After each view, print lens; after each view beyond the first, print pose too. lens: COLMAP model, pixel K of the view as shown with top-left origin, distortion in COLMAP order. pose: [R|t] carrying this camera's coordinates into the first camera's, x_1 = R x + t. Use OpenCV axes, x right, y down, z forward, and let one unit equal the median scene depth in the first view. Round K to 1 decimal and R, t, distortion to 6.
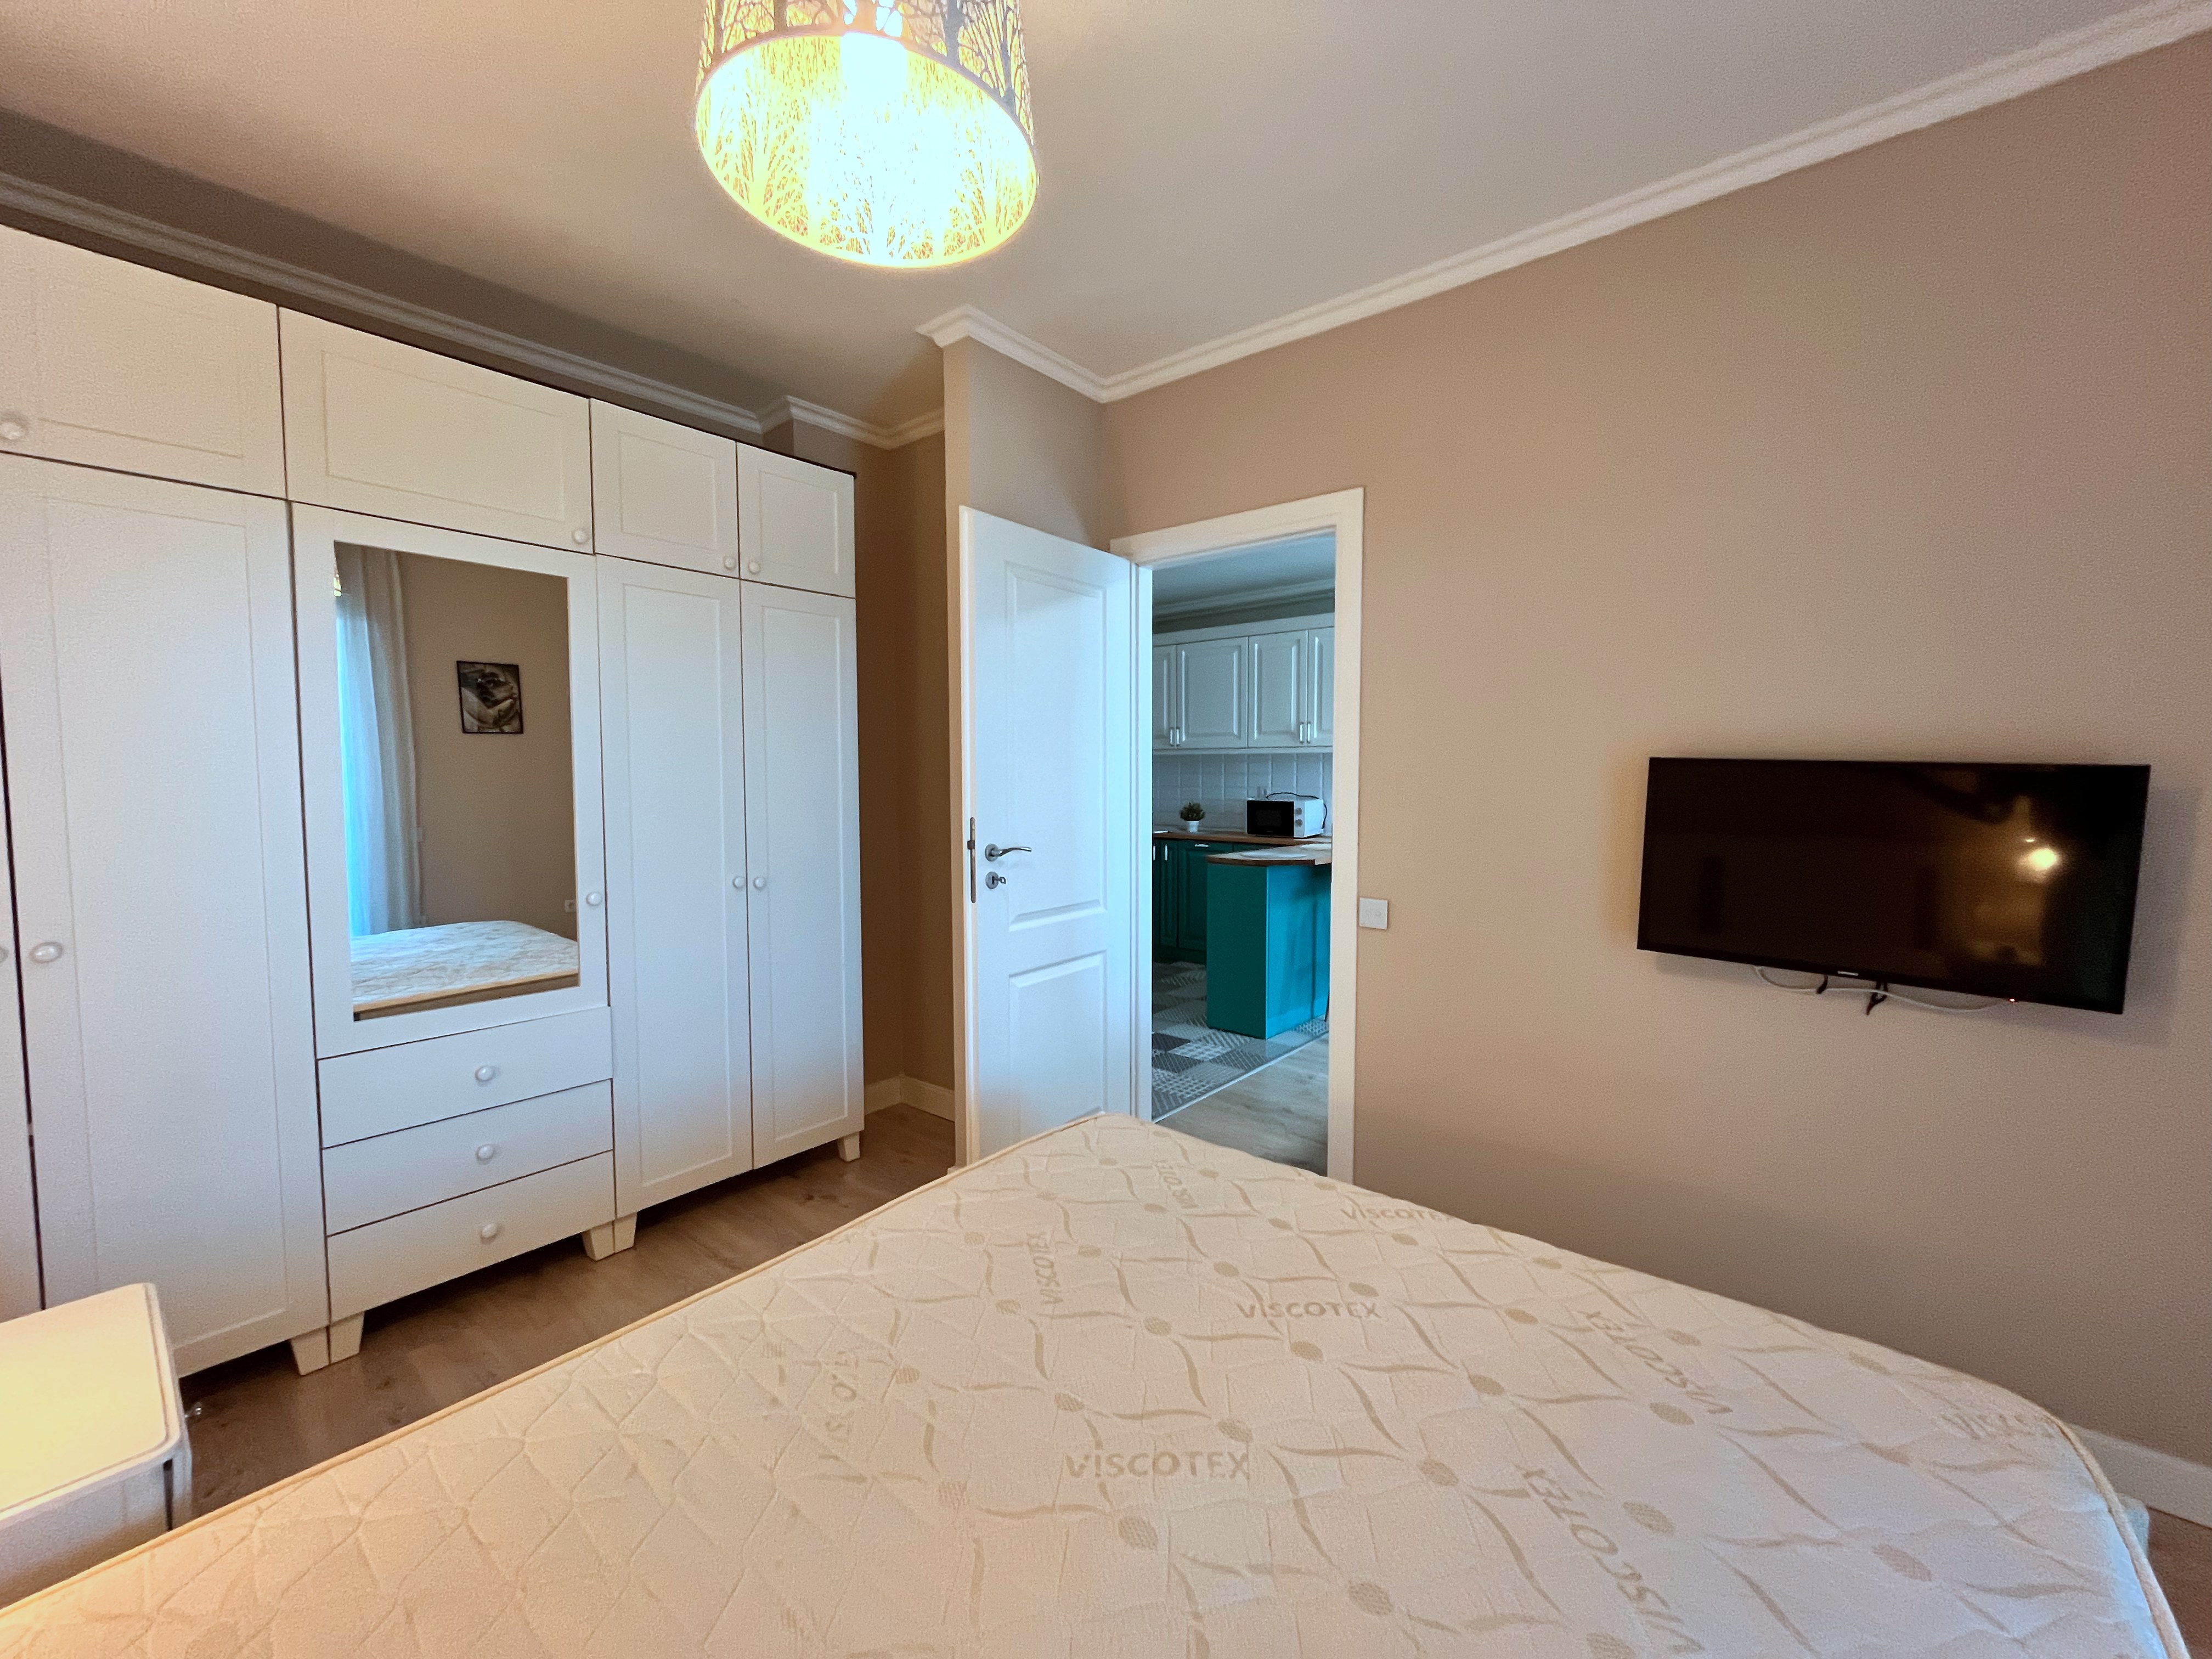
lens RADIAL K [[887.9, 0, 1107.1], [0, 887.9, 829.5], [0, 0, 1]] dist [-0.005994, -0.000453]
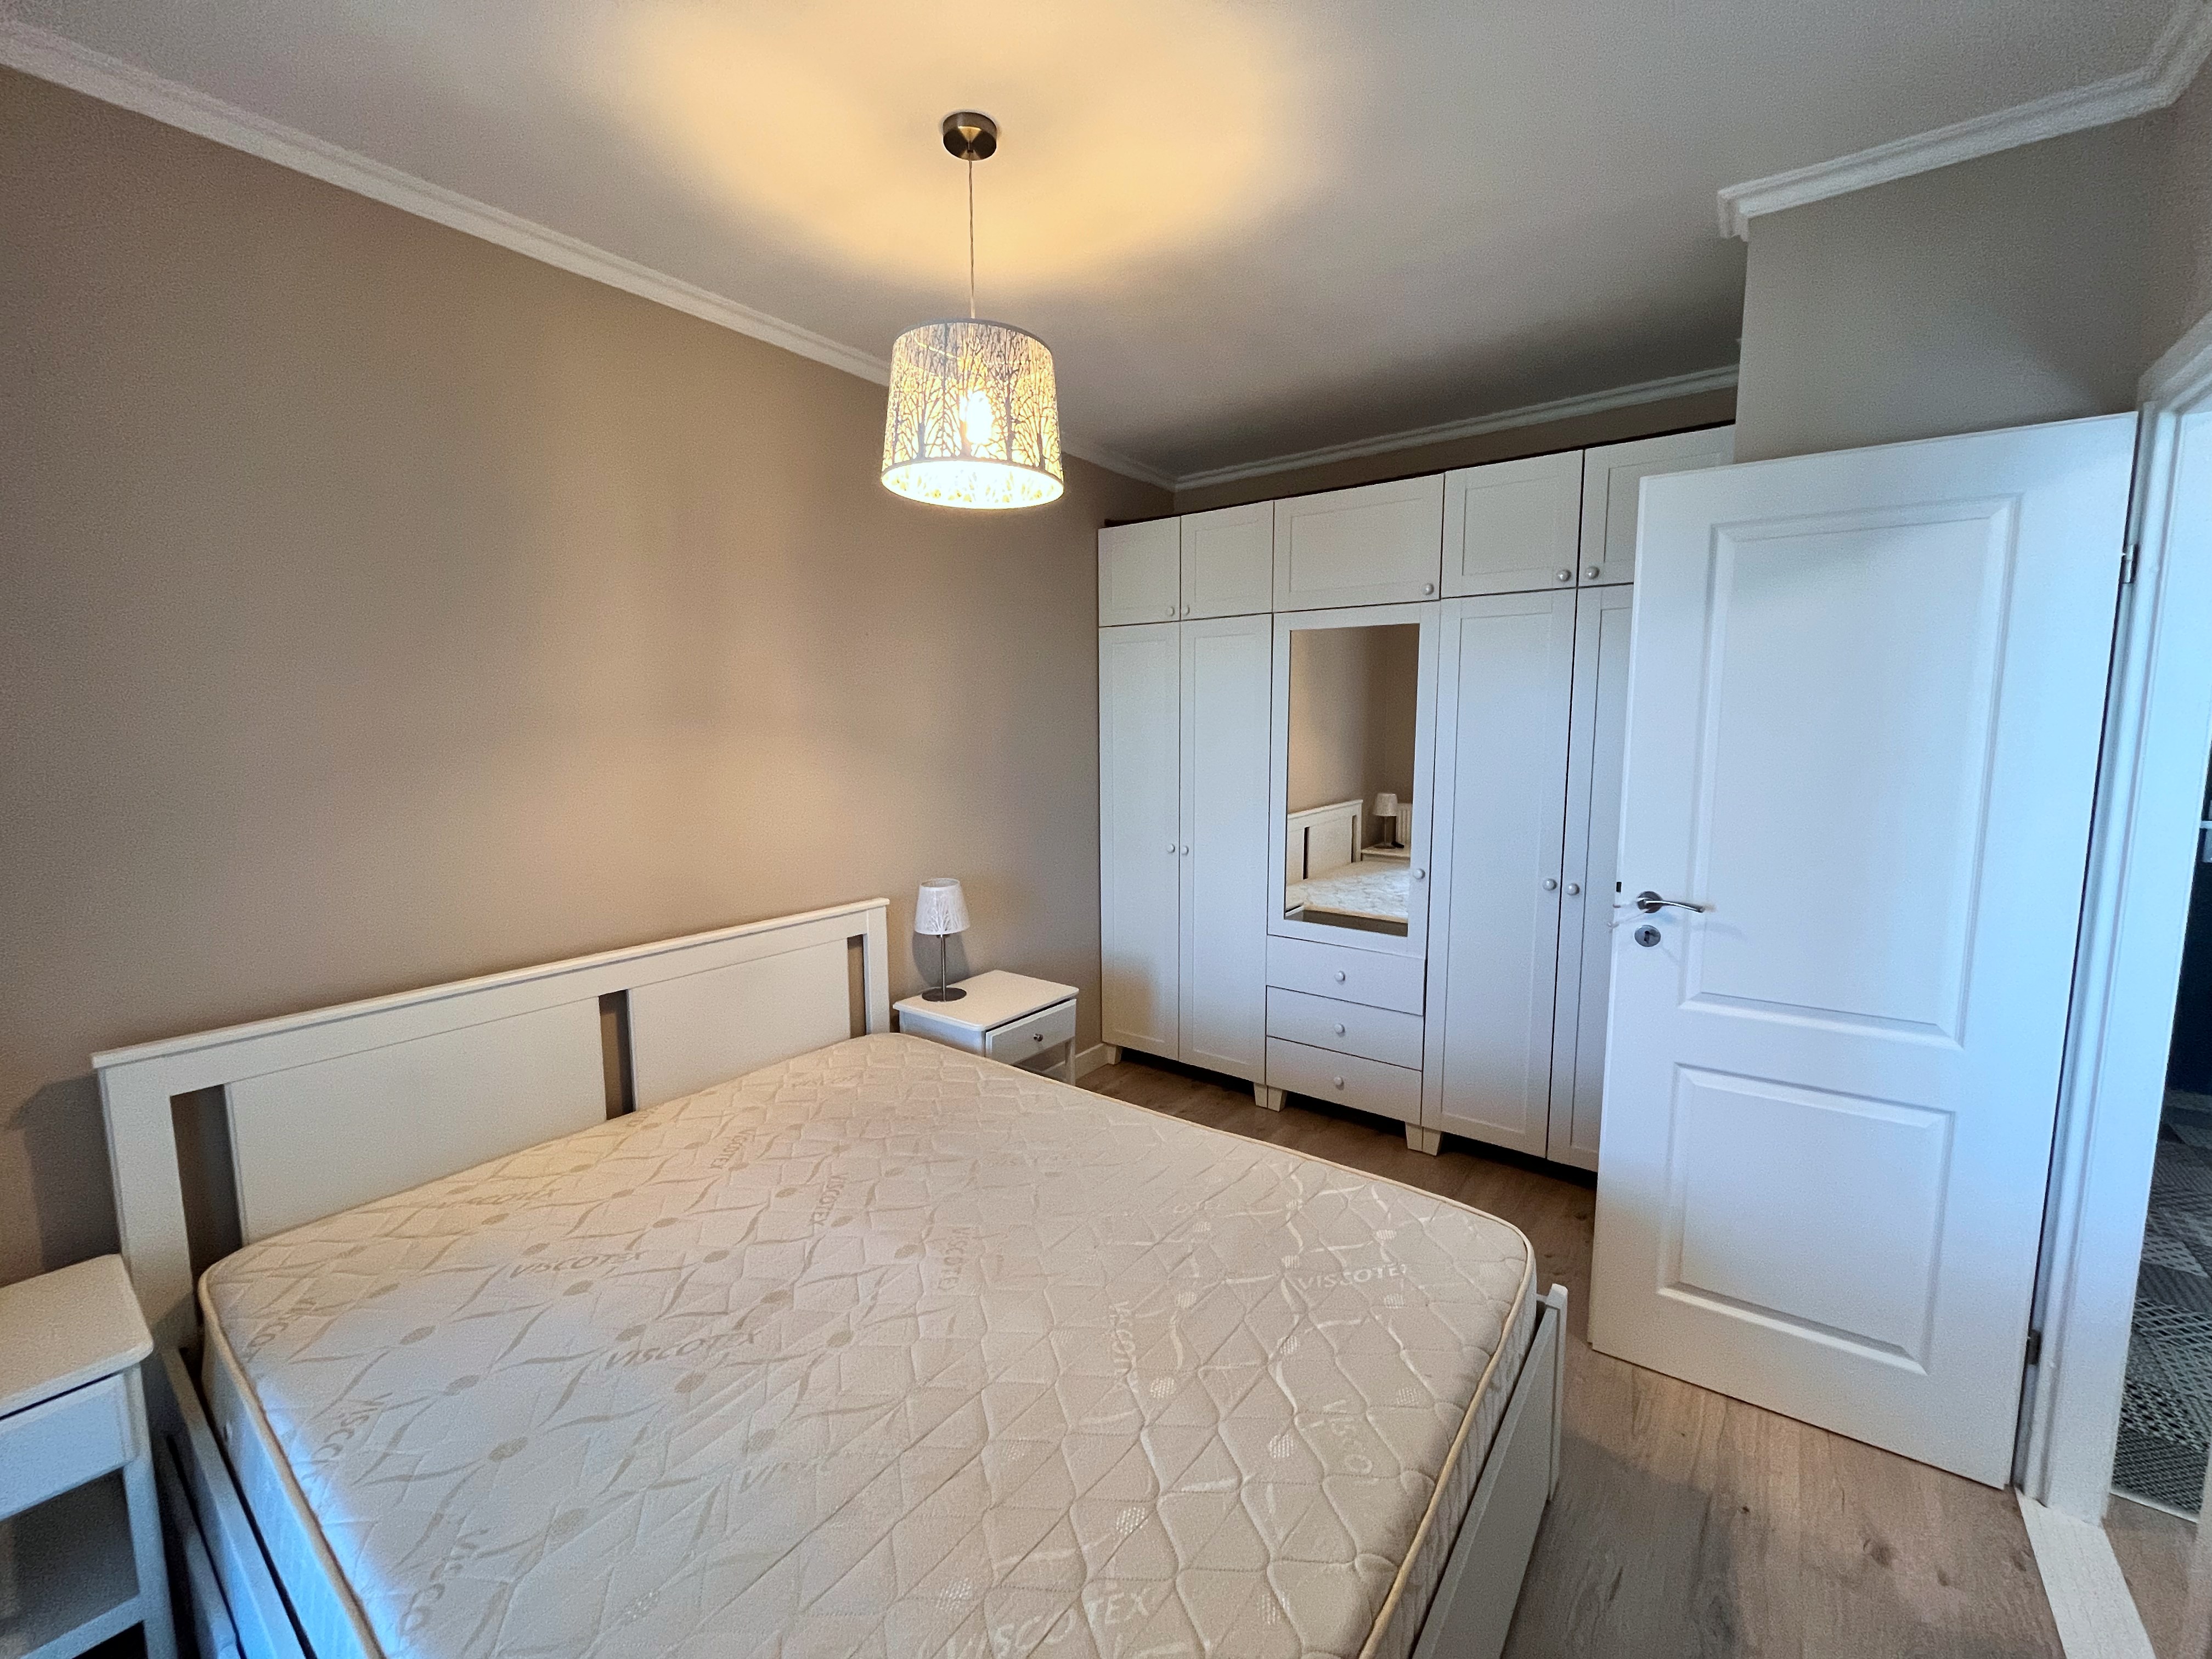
lens RADIAL K [[887.9, 0, 1119.4], [0, 887.9, 823.5], [0, 0, 1]] dist [-0.005994, -0.000453]
pose [[0.052005, 0.115300, -0.991968, 0.635919], [-0.060666, 0.991843, 0.112105, -0.106012], [0.996802, 0.054349, 0.058576, 0.472650]]
